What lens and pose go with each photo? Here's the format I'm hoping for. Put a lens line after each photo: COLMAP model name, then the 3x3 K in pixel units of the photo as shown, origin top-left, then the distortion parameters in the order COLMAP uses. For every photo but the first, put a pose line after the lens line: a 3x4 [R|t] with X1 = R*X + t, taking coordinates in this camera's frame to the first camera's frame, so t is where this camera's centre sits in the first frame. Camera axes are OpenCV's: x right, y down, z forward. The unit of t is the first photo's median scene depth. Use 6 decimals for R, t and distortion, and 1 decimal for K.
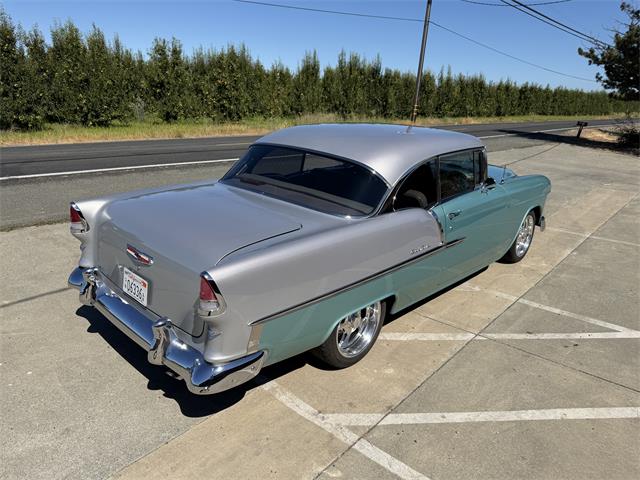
lens RADIAL K [[453.8, 0, 322.0], [0, 453.8, 239.9], [0, 0, 1]] dist [0.033405, -0.041338]
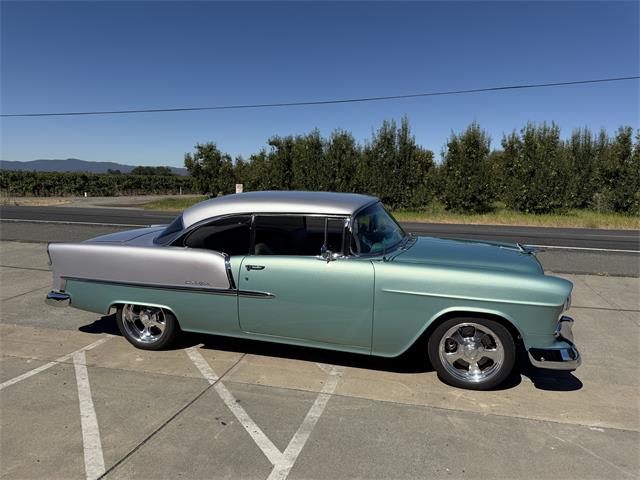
lens RADIAL K [[447.0, 0, 322.4], [0, 447.0, 241.8], [0, 0, 1]] dist [0.103846, -0.152148]
pose [[0.460571, 0.096953, -0.882312, 0.206618], [-0.265452, 0.963570, -0.032685, -0.019702], [0.847001, 0.249265, 0.469528, 0.098290]]
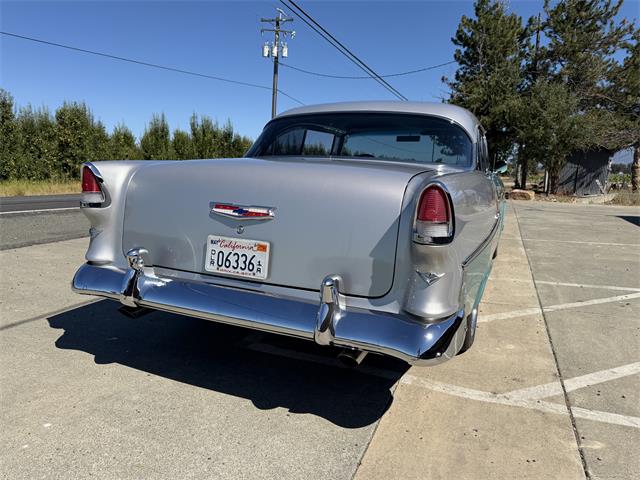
lens RADIAL K [[453.8, 0, 322.0], [0, 453.8, 239.9], [0, 0, 1]] dist [0.033405, -0.041338]
pose [[0.941033, -0.064113, 0.332185, -0.061013], [0.111995, 0.985553, -0.127049, 0.021249], [-0.319241, 0.156760, 0.934618, 0.036735]]
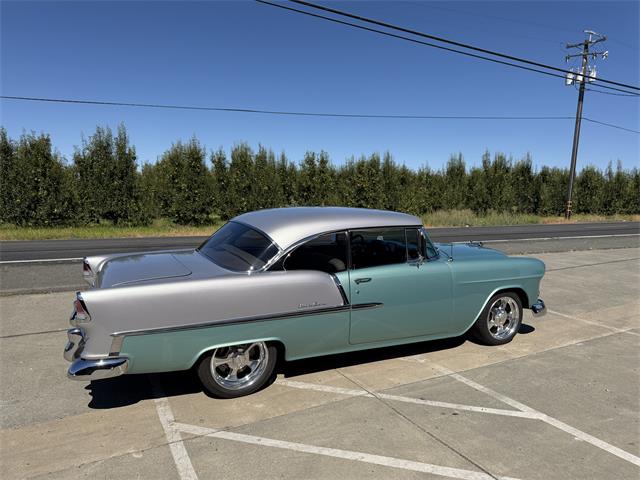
lens RADIAL K [[447.0, 0, 322.4], [0, 447.0, 241.8], [0, 0, 1]] dist [0.103846, -0.152148]
pose [[0.935440, 0.013247, -0.353238, 0.093754], [-0.086394, 0.977559, -0.192129, 0.011549], [0.342766, 0.210243, 0.915592, -0.013088]]
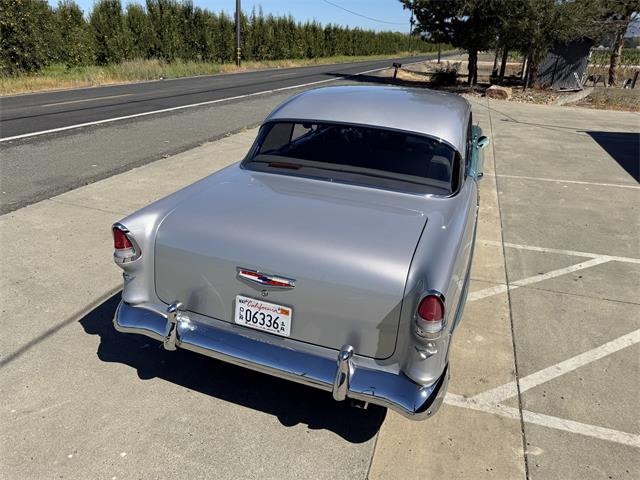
lens RADIAL K [[456.4, 0, 318.6], [0, 456.4, 237.5], [0, 0, 1]] dist [0.020513, -0.026441]
pose [[0.920429, -0.161133, 0.356156, -0.069649], [0.121466, 0.983883, 0.131222, -0.015801], [-0.371560, -0.077520, 0.925167, 0.024864]]
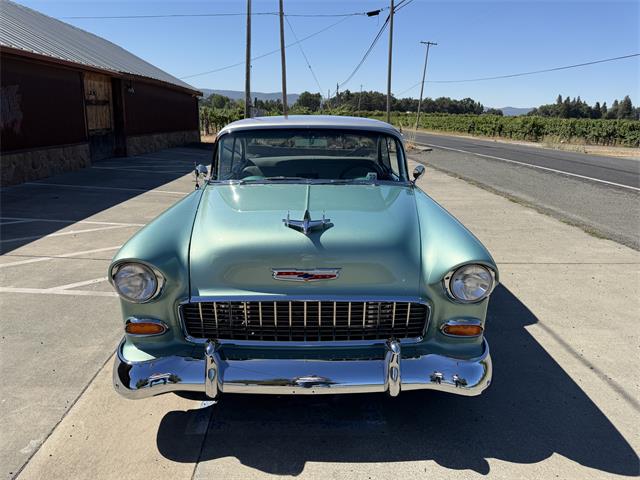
lens RADIAL K [[456.4, 0, 318.6], [0, 456.4, 237.5], [0, 0, 1]] dist [0.020513, -0.026441]
pose [[-0.725357, 0.125102, -0.676909, 0.147257], [-0.253458, 0.865727, 0.431597, -0.081956], [0.640012, 0.484630, -0.596253, 0.310345]]
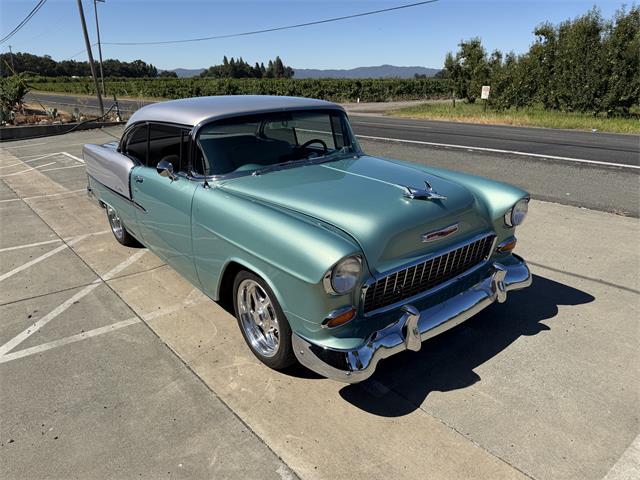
lens RADIAL K [[453.8, 0, 322.0], [0, 453.8, 239.9], [0, 0, 1]] dist [0.033405, -0.041338]
pose [[-0.149326, 0.295285, -0.943668, 0.199727], [-0.287514, 0.900165, 0.327168, -0.062794], [0.946064, 0.320172, -0.049520, 0.236860]]
